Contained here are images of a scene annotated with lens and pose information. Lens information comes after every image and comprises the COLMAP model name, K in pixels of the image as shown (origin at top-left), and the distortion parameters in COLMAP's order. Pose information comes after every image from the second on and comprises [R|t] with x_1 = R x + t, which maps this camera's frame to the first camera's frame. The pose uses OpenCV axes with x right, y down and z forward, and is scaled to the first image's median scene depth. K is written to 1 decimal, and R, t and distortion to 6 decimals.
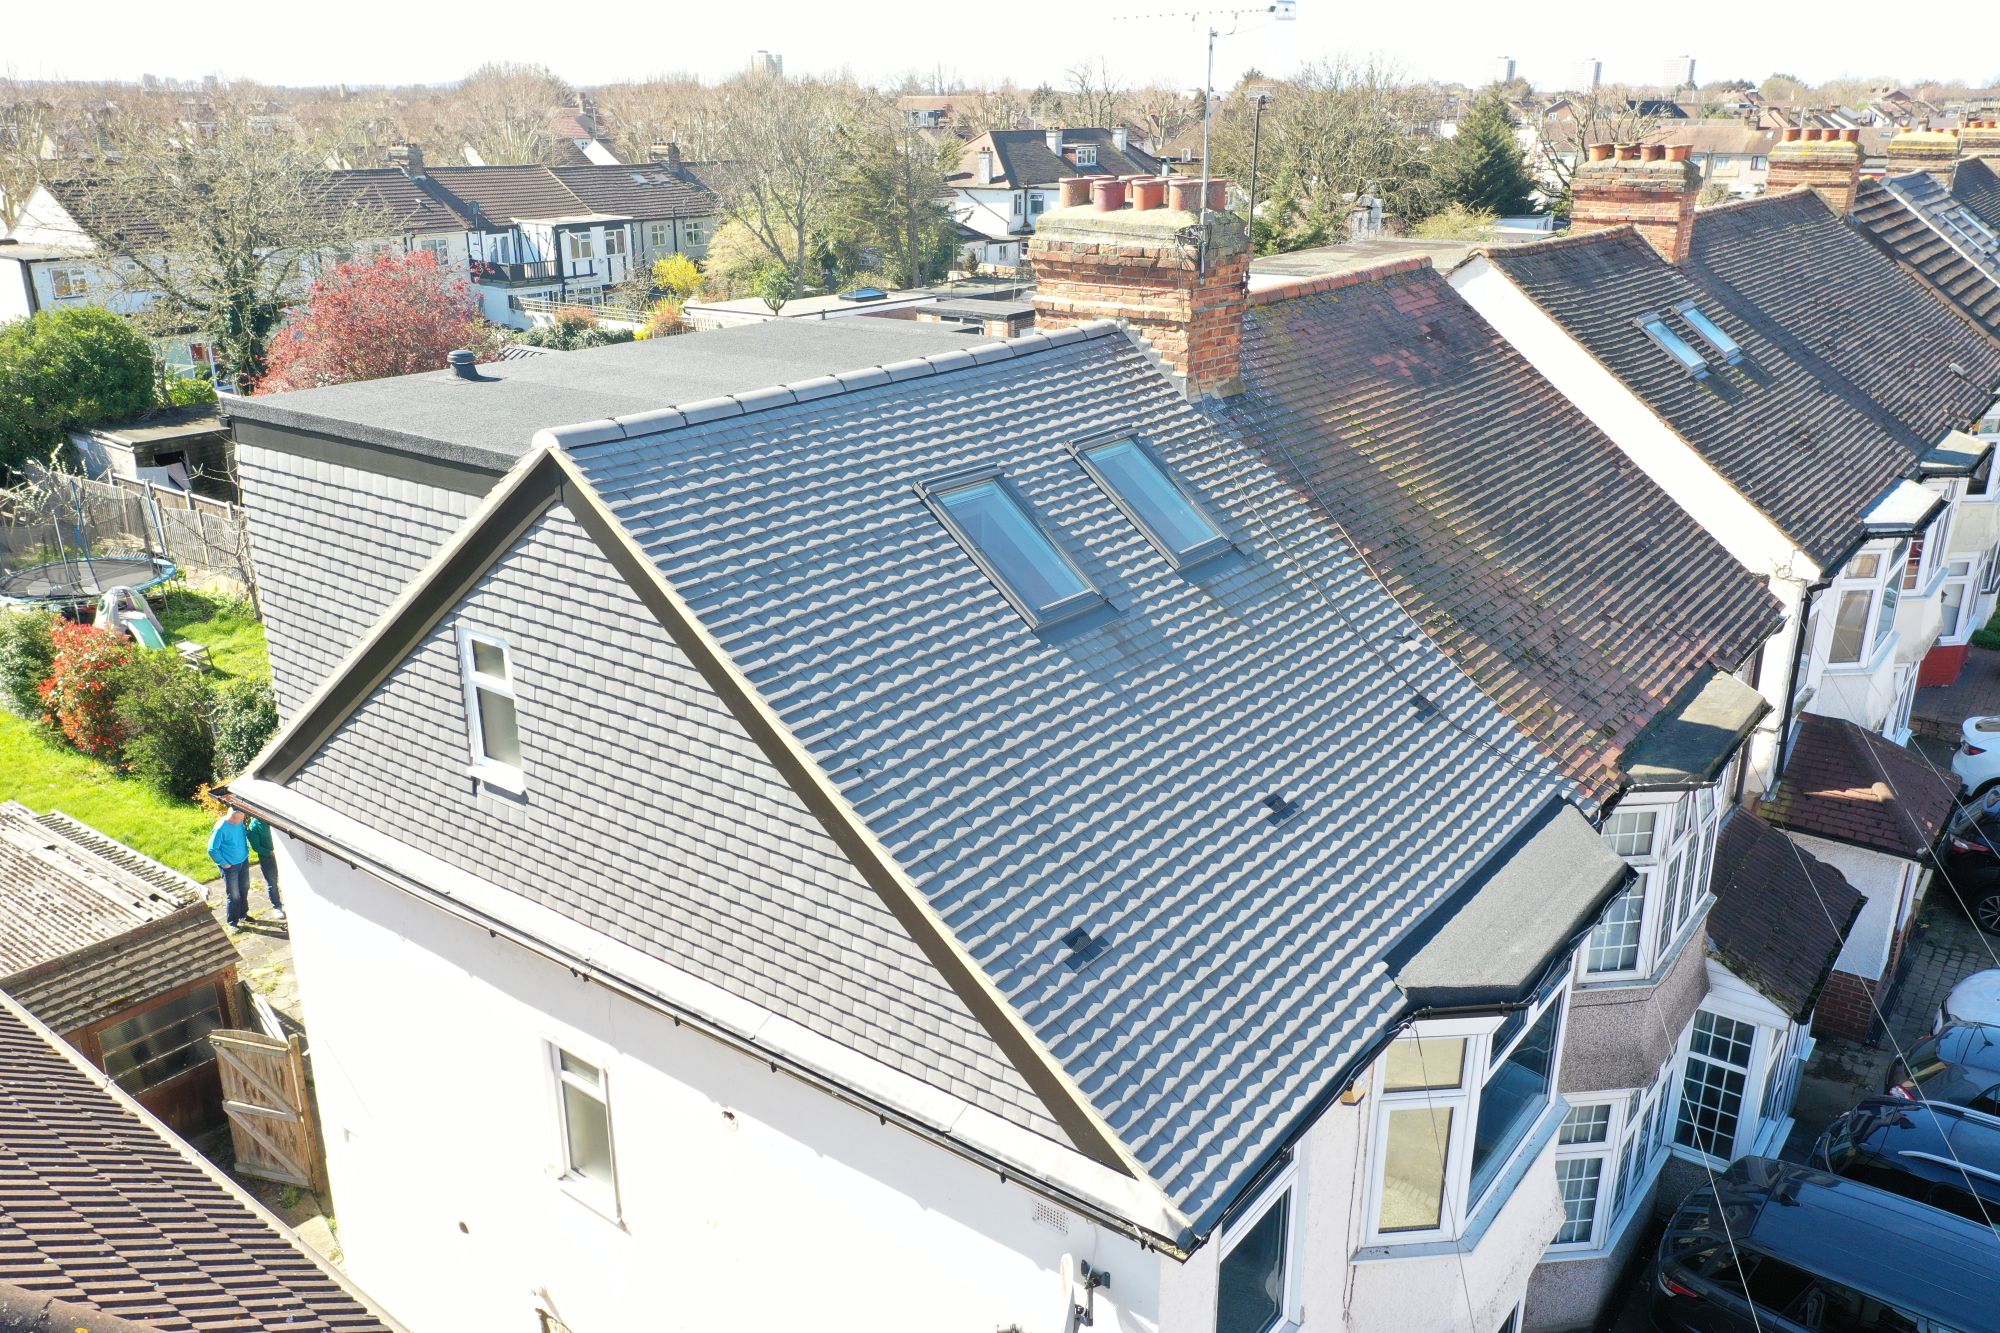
lens RADIAL K [[1589.6, 0, 1000.0], [0, 1589.6, 666.5], [0, 0, 1]] dist [0.015996, 0.001125]
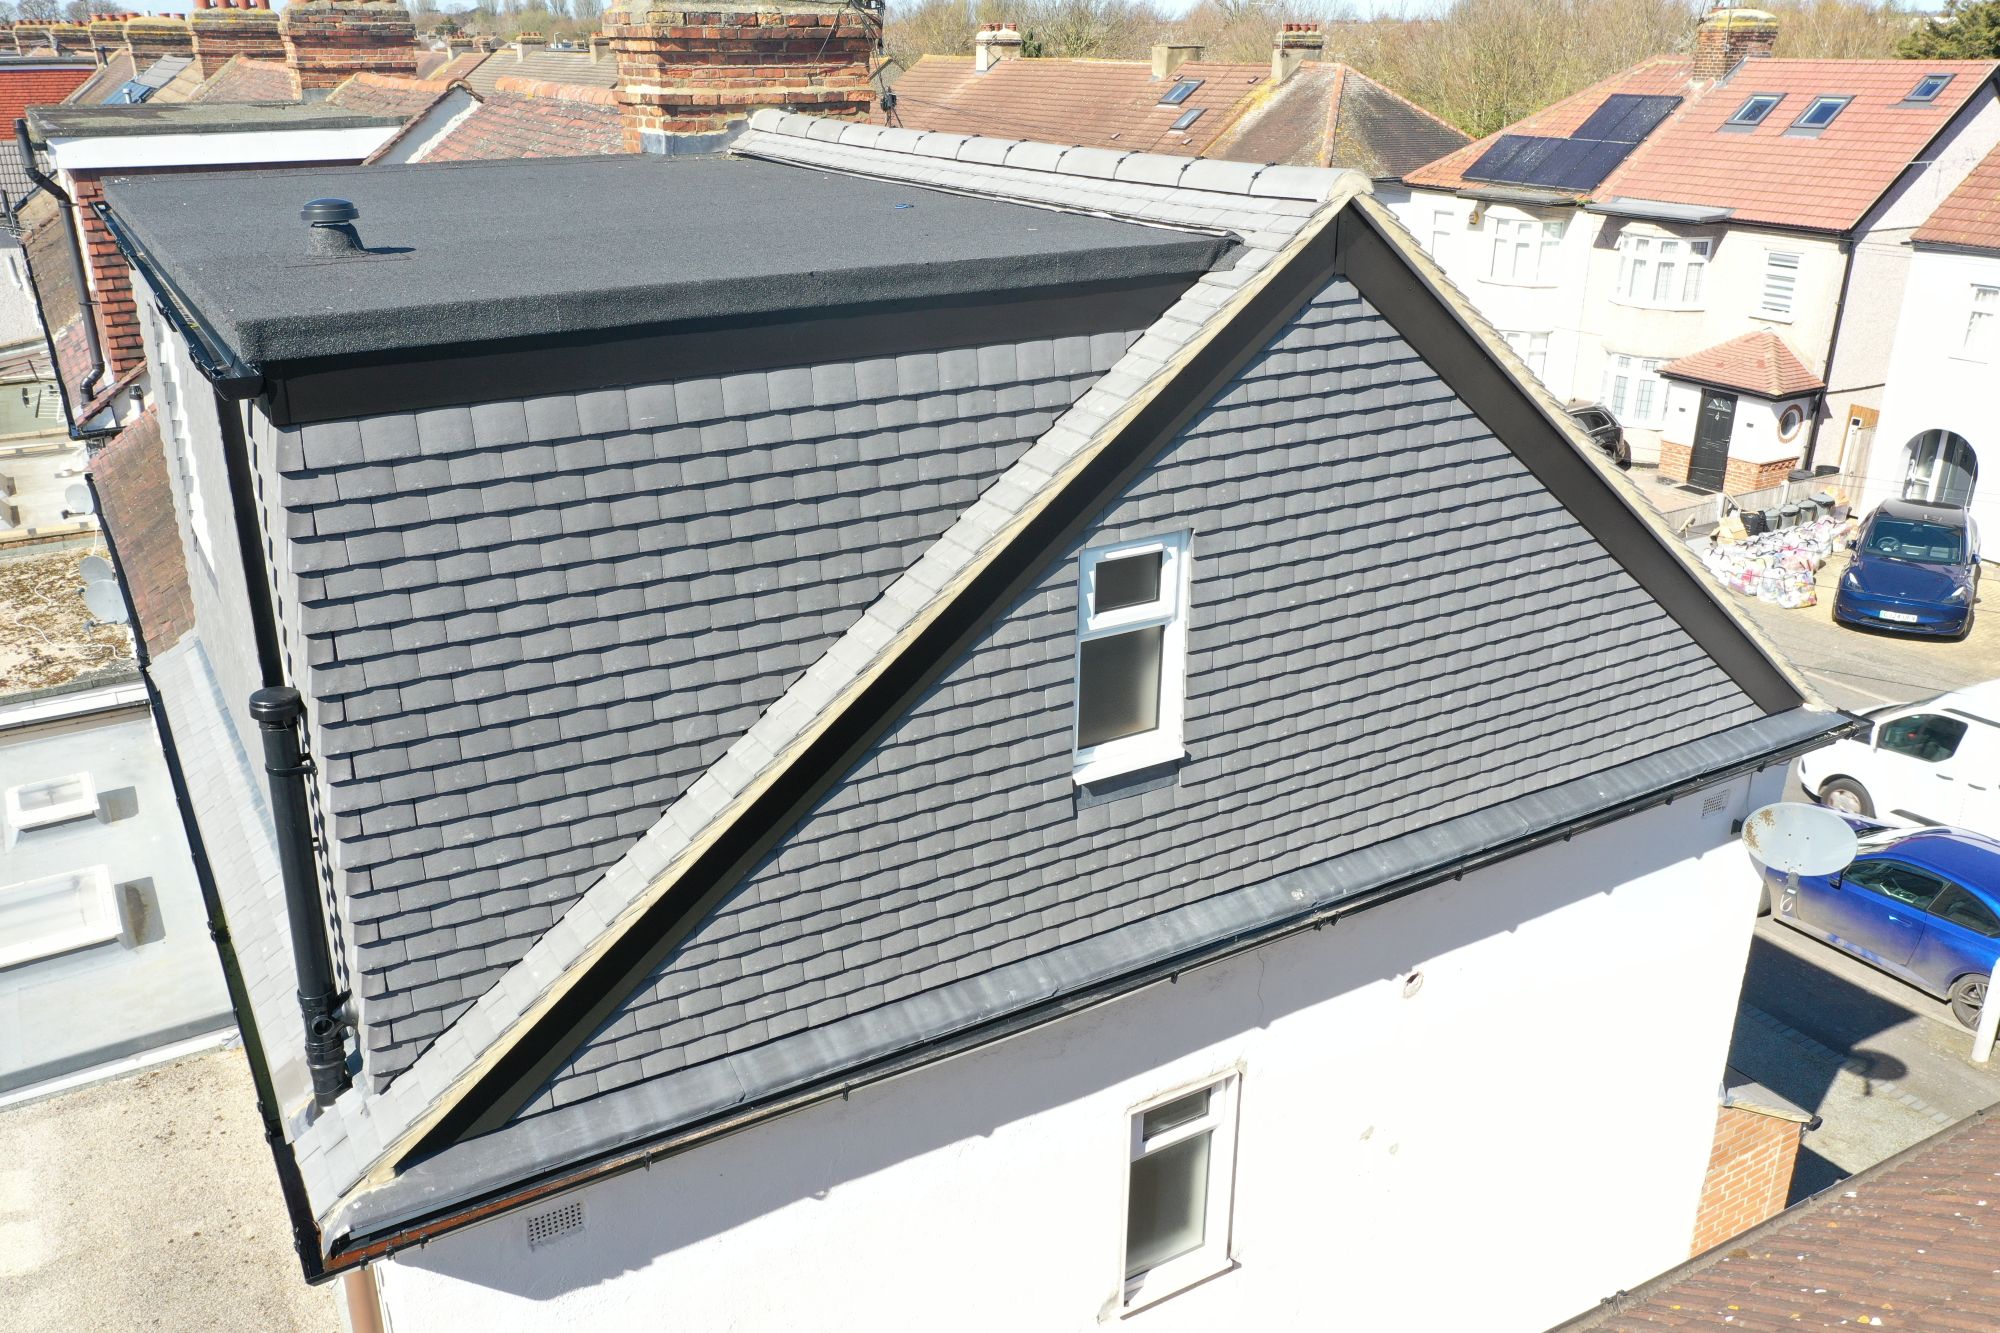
lens RADIAL K [[1589.6, 0, 1000.0], [0, 1589.6, 666.5], [0, 0, 1]] dist [0.015996, 0.001125]
pose [[0.366192, -0.342714, 0.865131, -0.896922], [0.311064, 0.921309, 0.233301, -0.137860], [-0.877008, 0.183678, 0.443981, 0.746436]]
